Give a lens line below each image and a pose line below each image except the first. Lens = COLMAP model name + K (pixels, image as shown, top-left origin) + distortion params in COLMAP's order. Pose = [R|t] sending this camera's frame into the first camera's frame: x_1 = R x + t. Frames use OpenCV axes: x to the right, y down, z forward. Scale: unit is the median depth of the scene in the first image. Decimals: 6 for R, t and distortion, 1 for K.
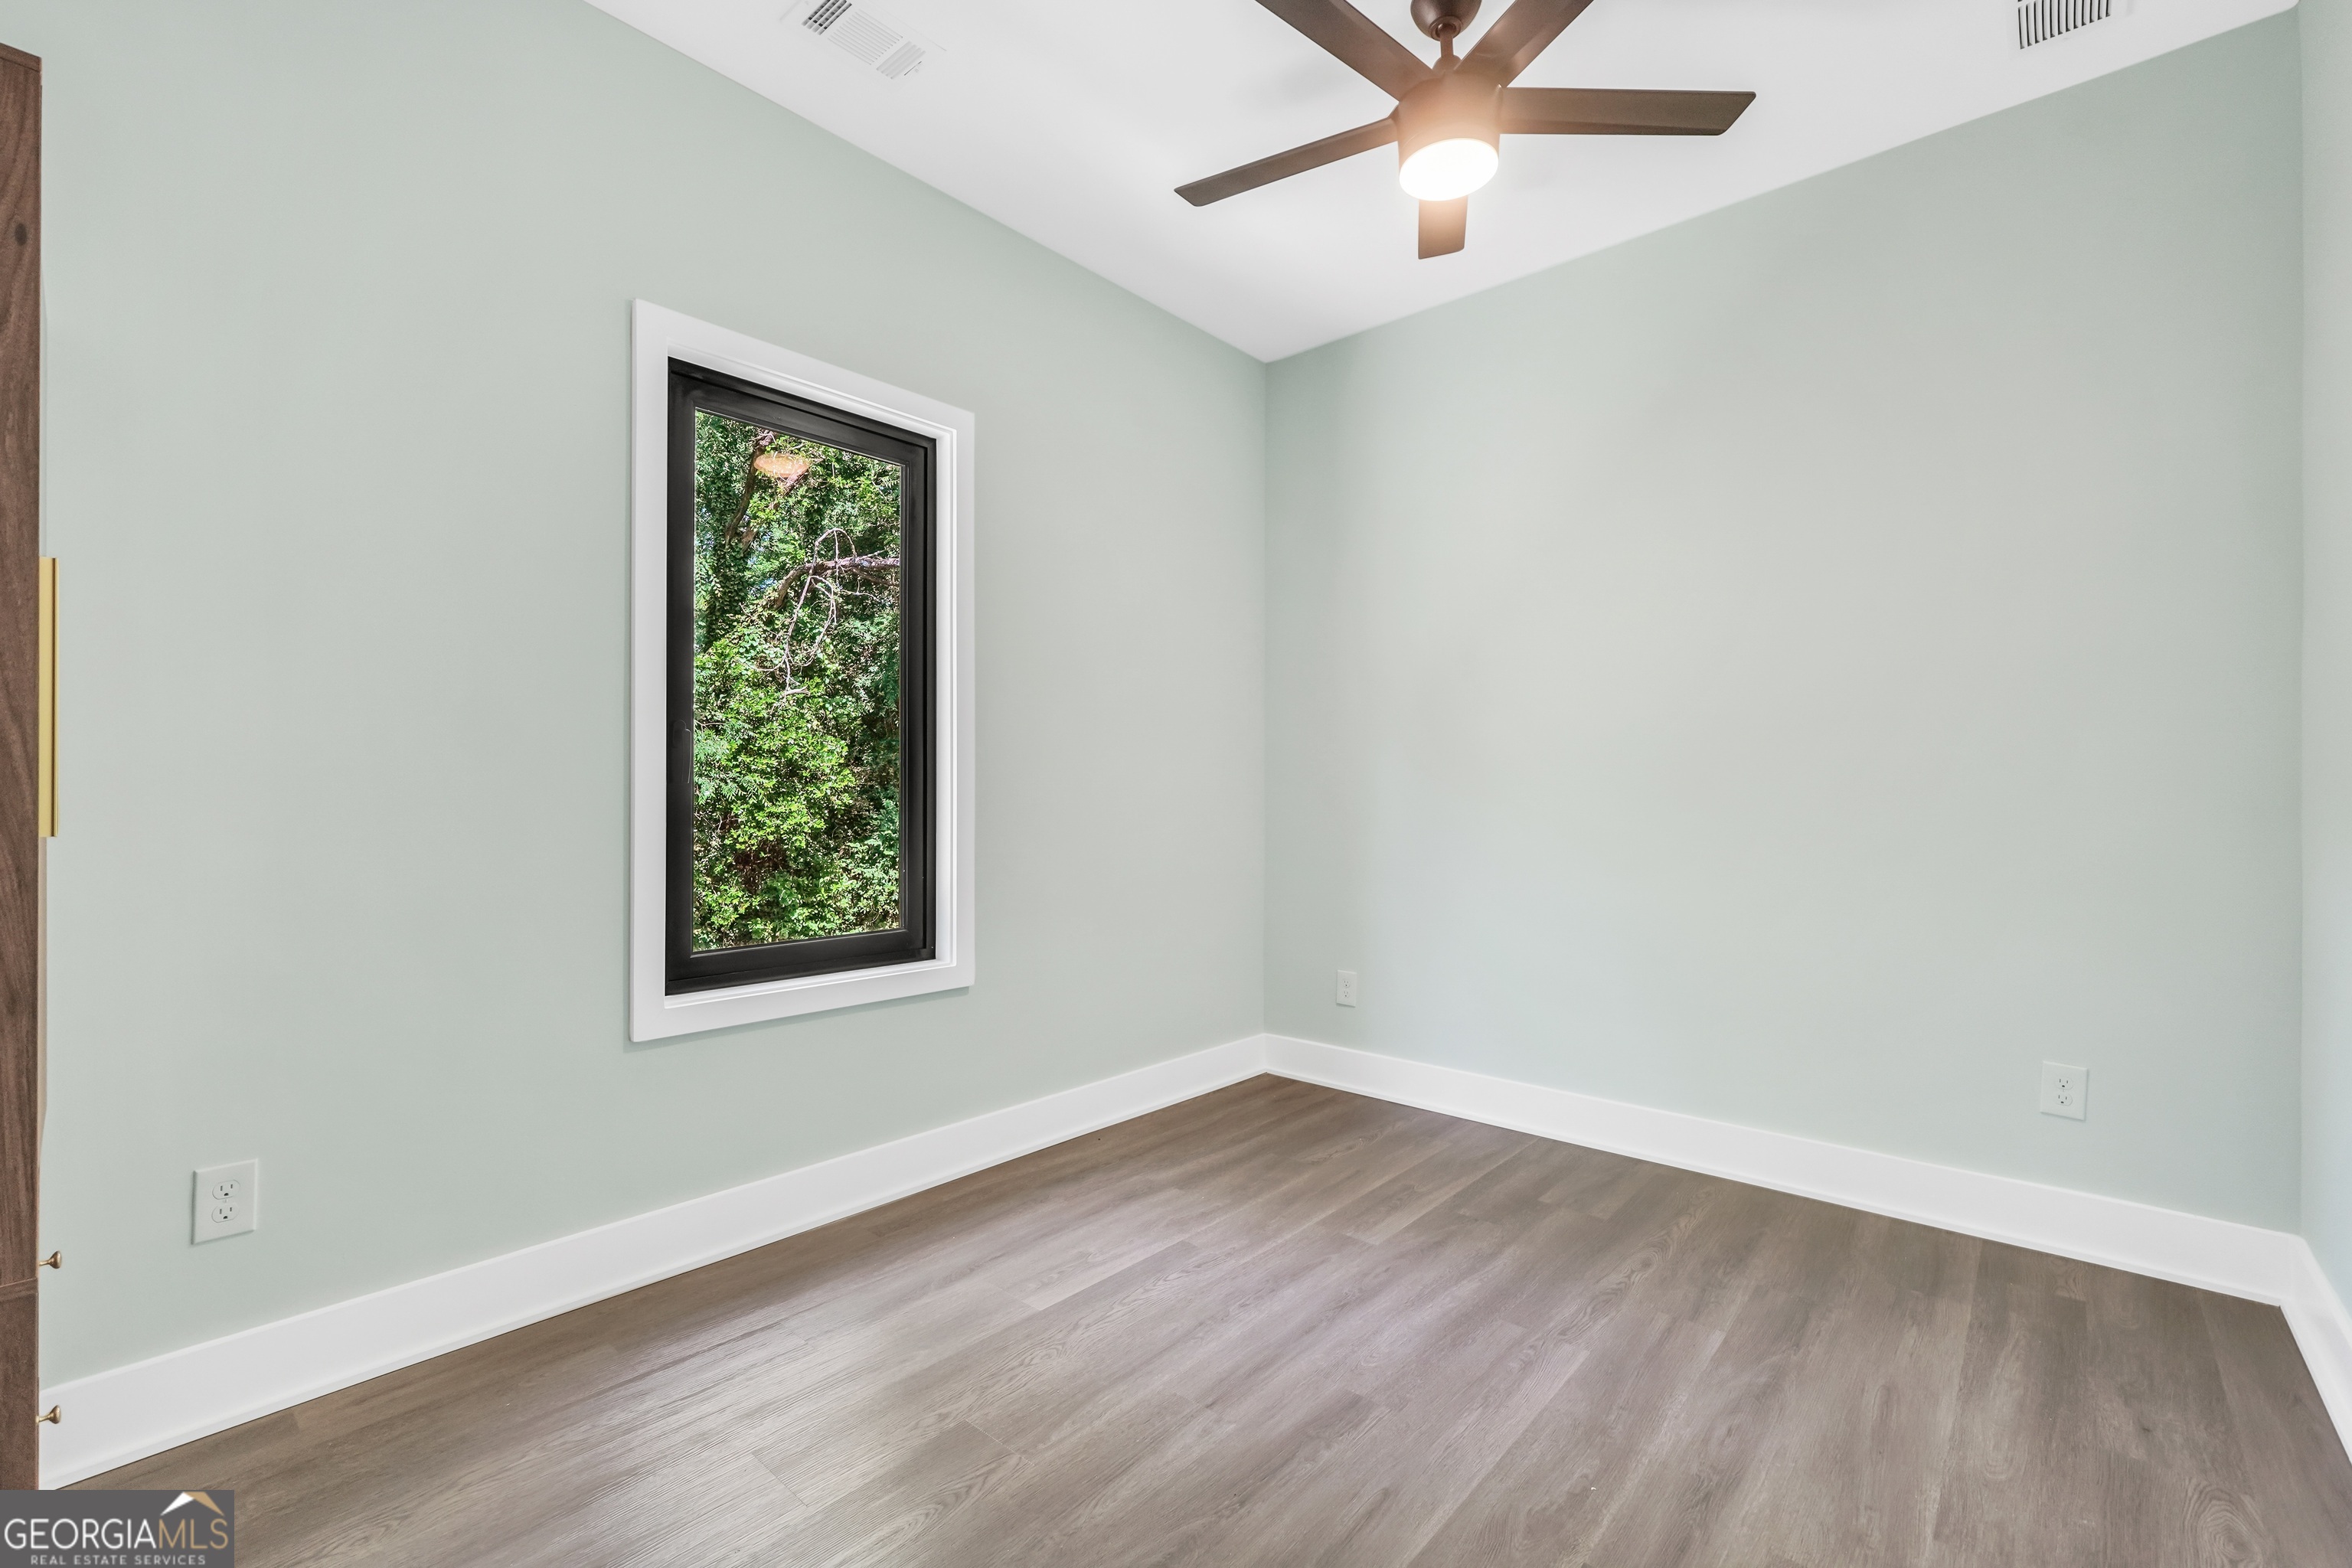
lens RADIAL K [[950.3, 0, 1175.7], [0, 950.3, 781.1], [0, 0, 1]] dist [-0.008187, 0.002203]
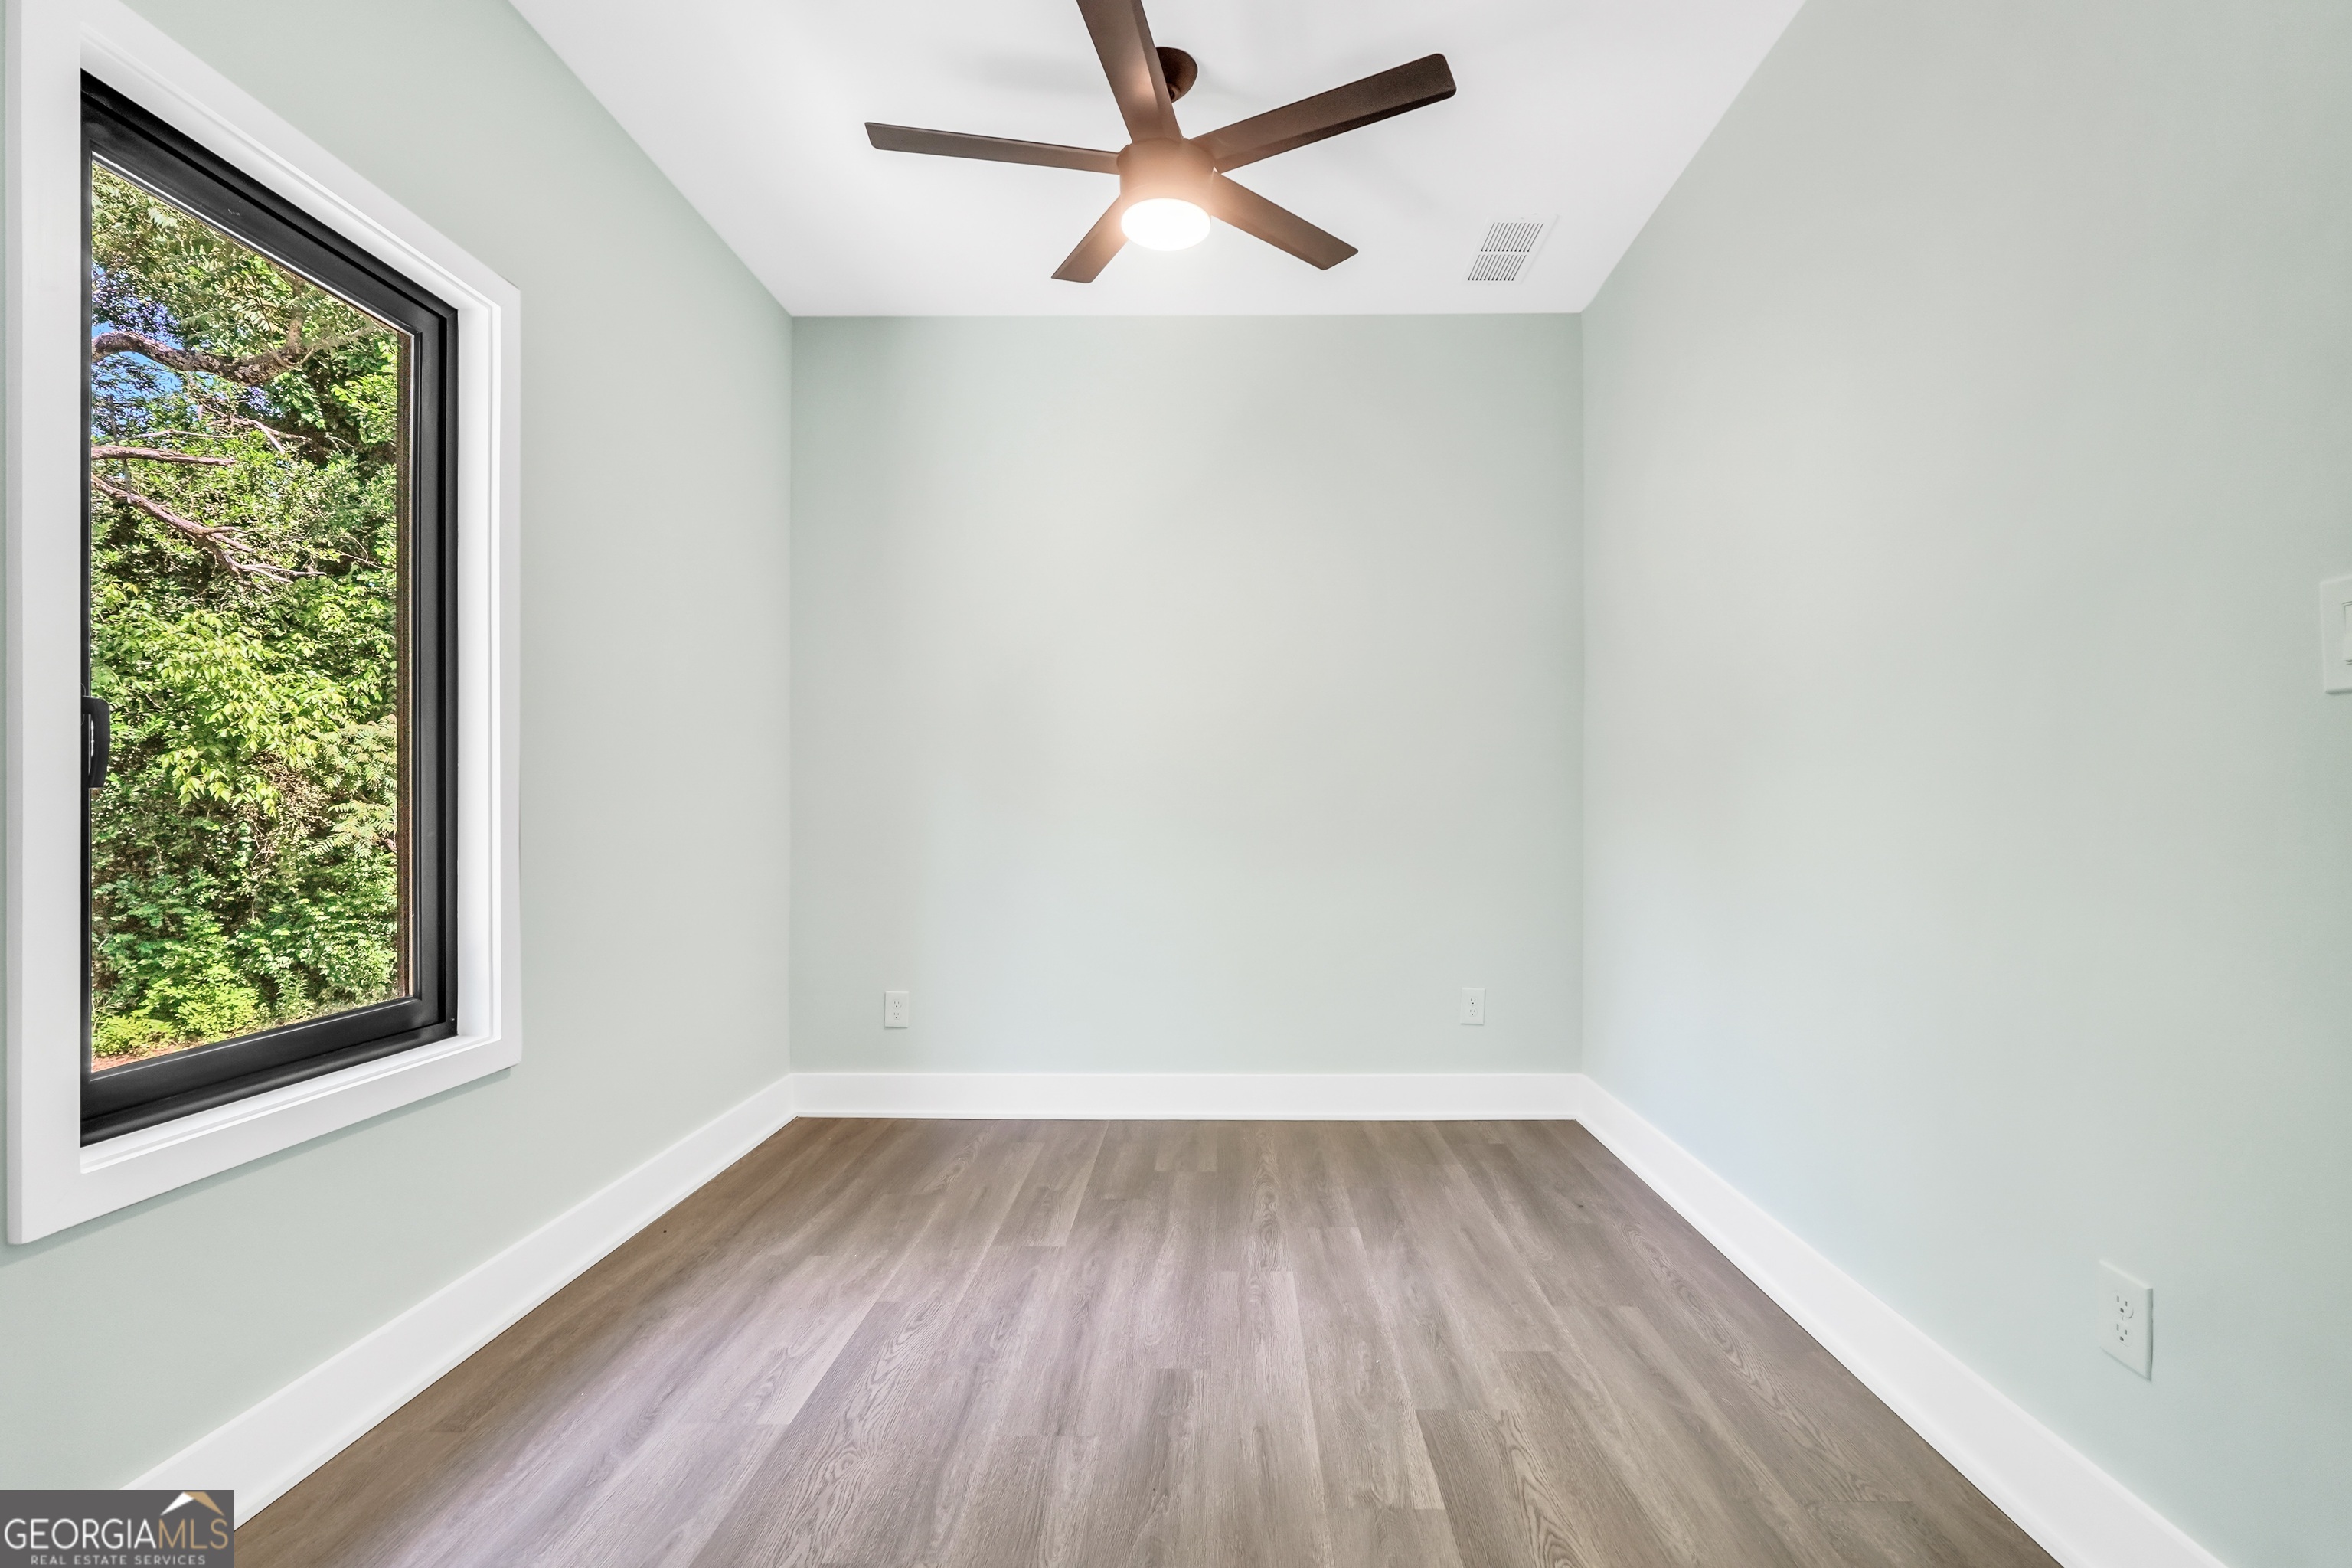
lens RADIAL K [[997.5, 0, 1175.9], [0, 997.5, 795.2], [0, 0, 1]] dist [-0.018703, 0.005187]
pose [[0.778408, 0.001174, 0.627758, -0.384892], [-0.005489, 0.999973, 0.004935, -0.000963], [-0.627735, -0.007287, 0.778393, 0.103172]]
